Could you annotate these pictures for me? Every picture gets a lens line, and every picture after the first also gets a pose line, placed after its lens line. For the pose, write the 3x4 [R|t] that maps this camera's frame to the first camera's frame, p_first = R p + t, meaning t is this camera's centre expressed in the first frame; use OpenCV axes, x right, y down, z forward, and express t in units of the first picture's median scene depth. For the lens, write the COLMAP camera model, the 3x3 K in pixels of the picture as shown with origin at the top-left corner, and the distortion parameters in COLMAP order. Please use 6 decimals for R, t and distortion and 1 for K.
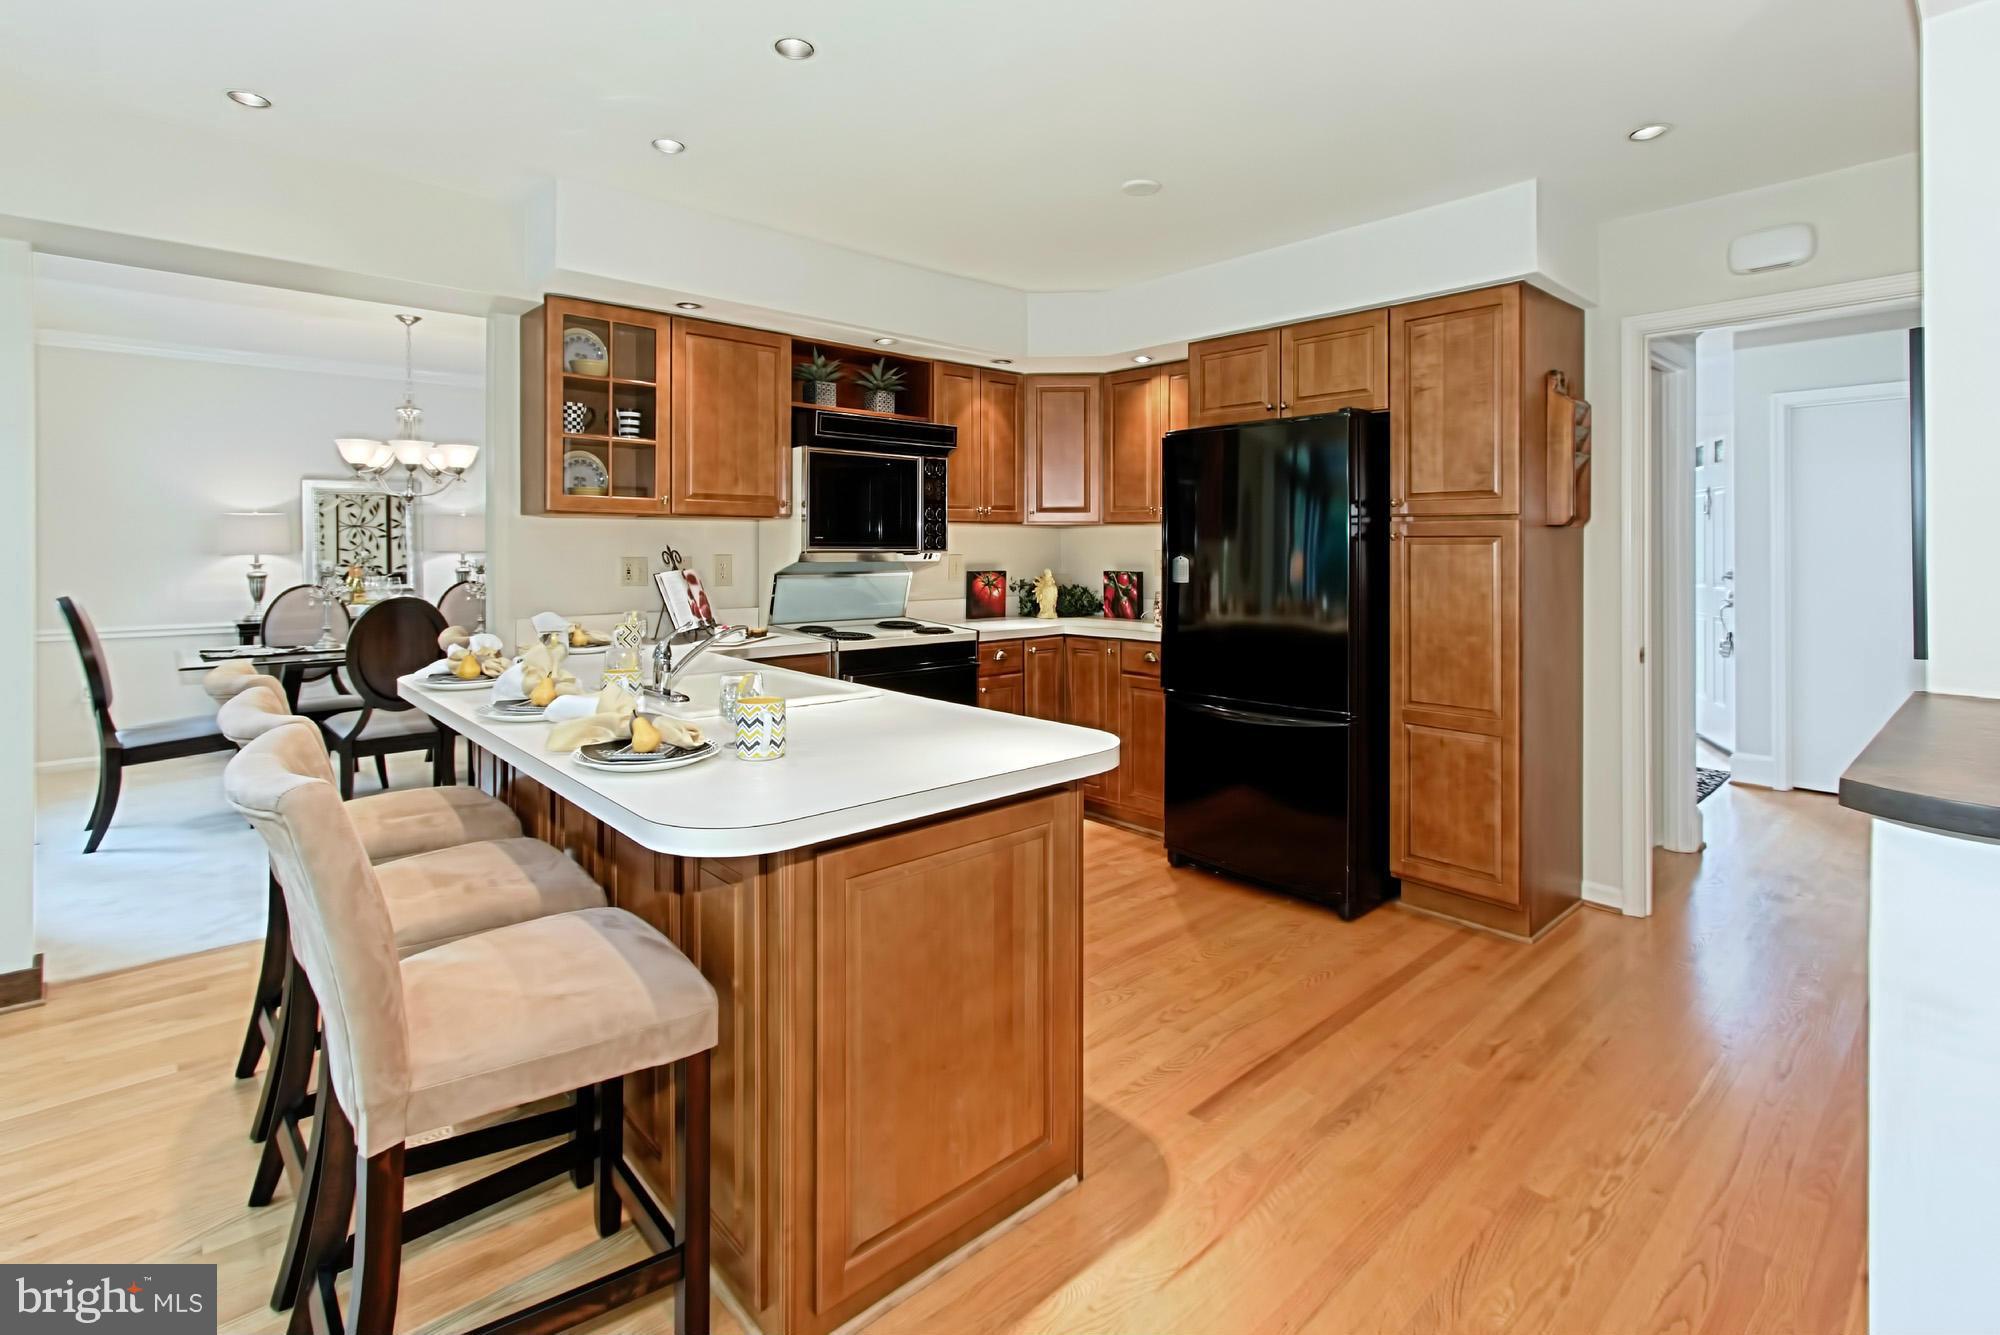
lens RADIAL K [[961.1, 0, 999.9], [0, 961.1, 633.8], [0, 0, 1]] dist [0.023159, 0.013139]
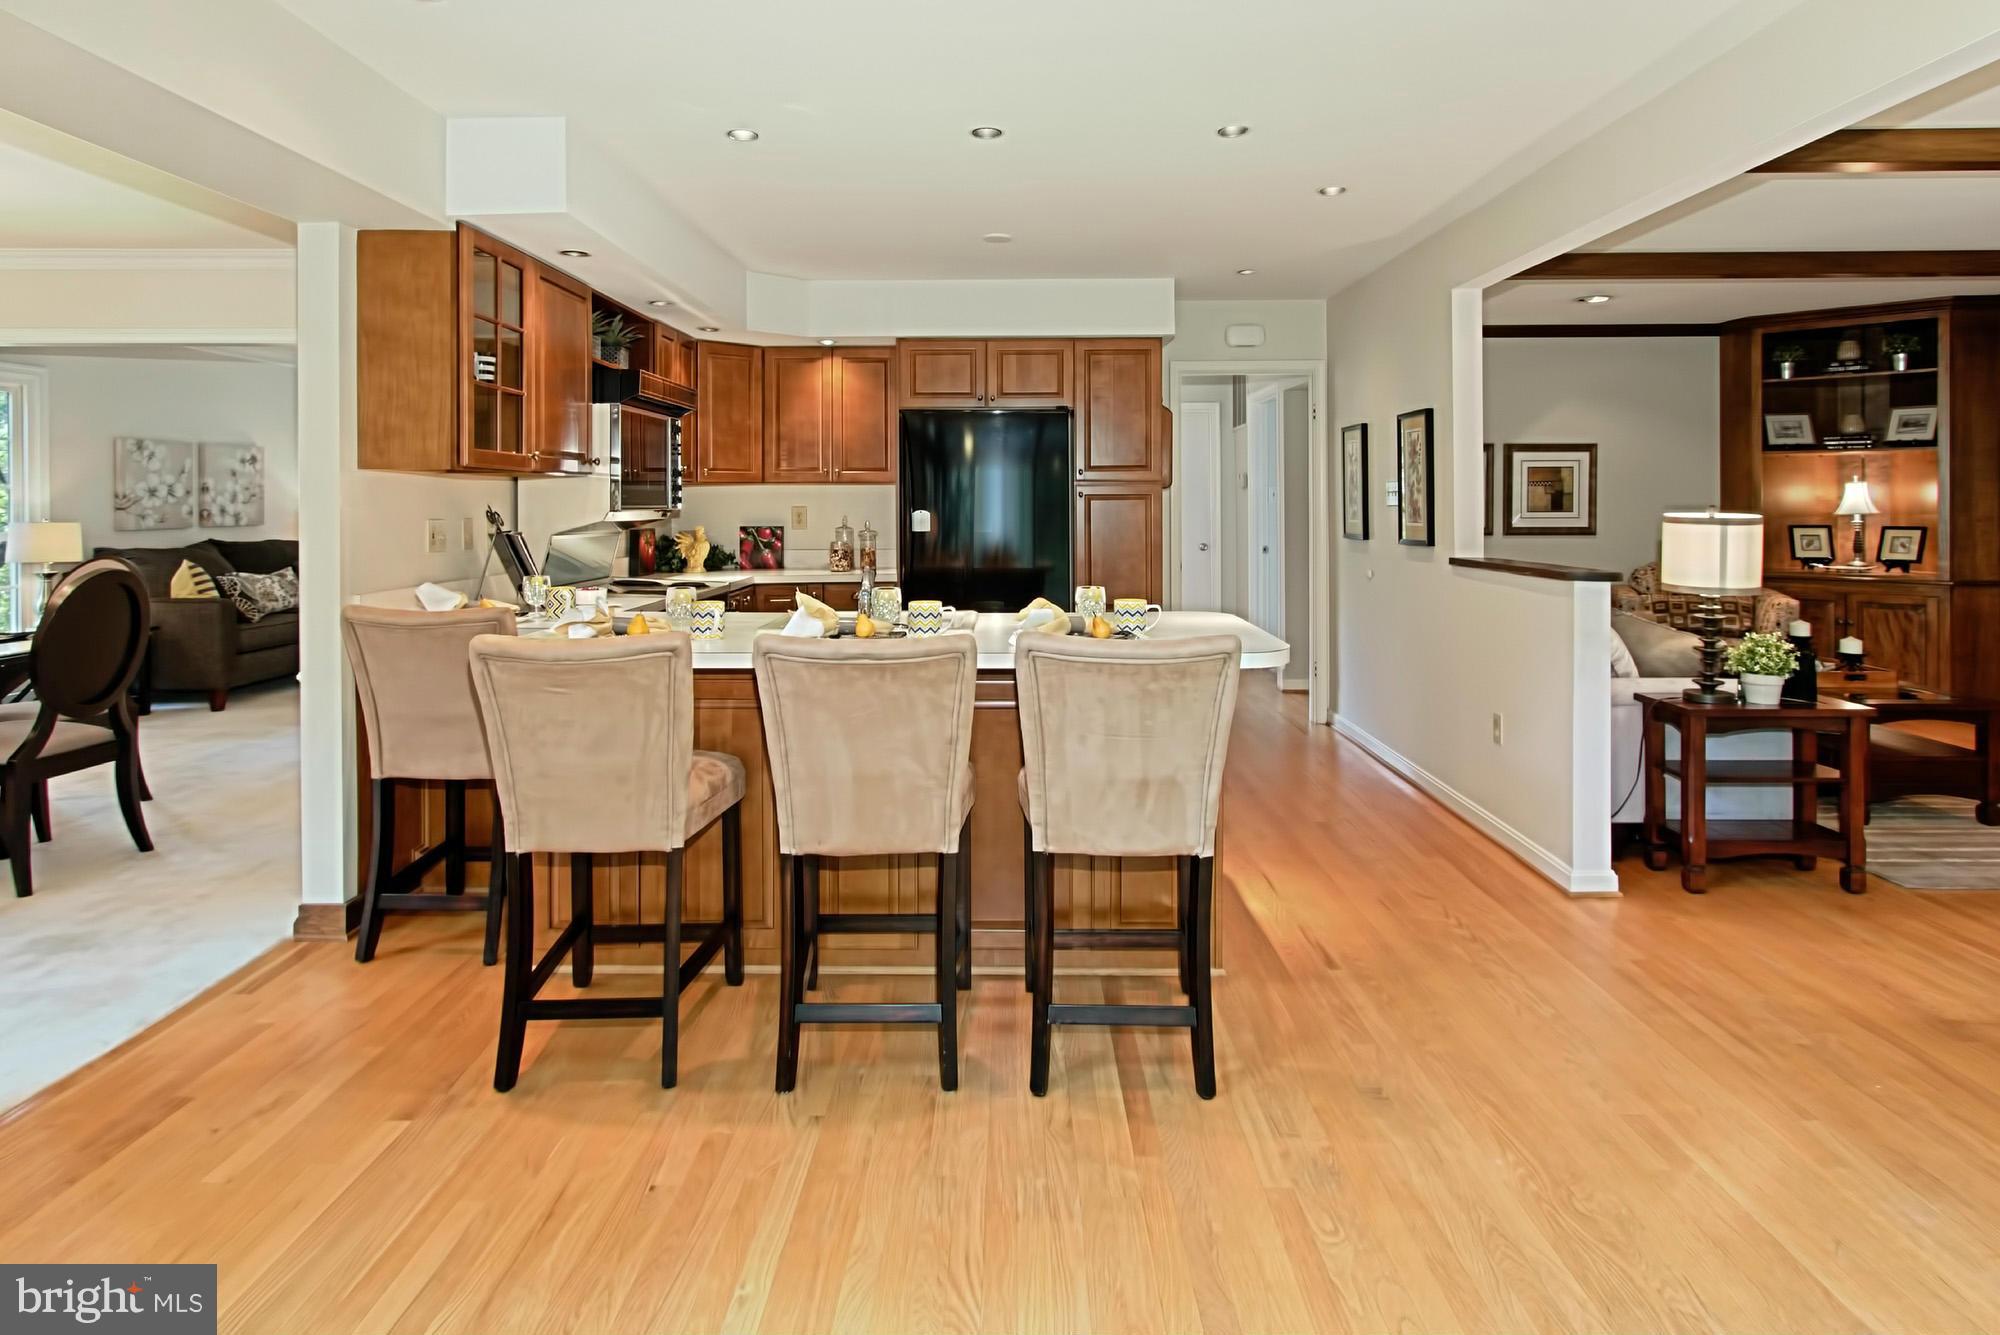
lens RADIAL K [[961.1, 0, 999.9], [0, 961.1, 633.8], [0, 0, 1]] dist [0.023159, 0.013139]
pose [[0.715133, -0.101646, 0.691558, -0.624668], [0.071875, 0.994819, 0.071894, -0.002352], [-0.695283, -0.001708, 0.718734, 0.017089]]
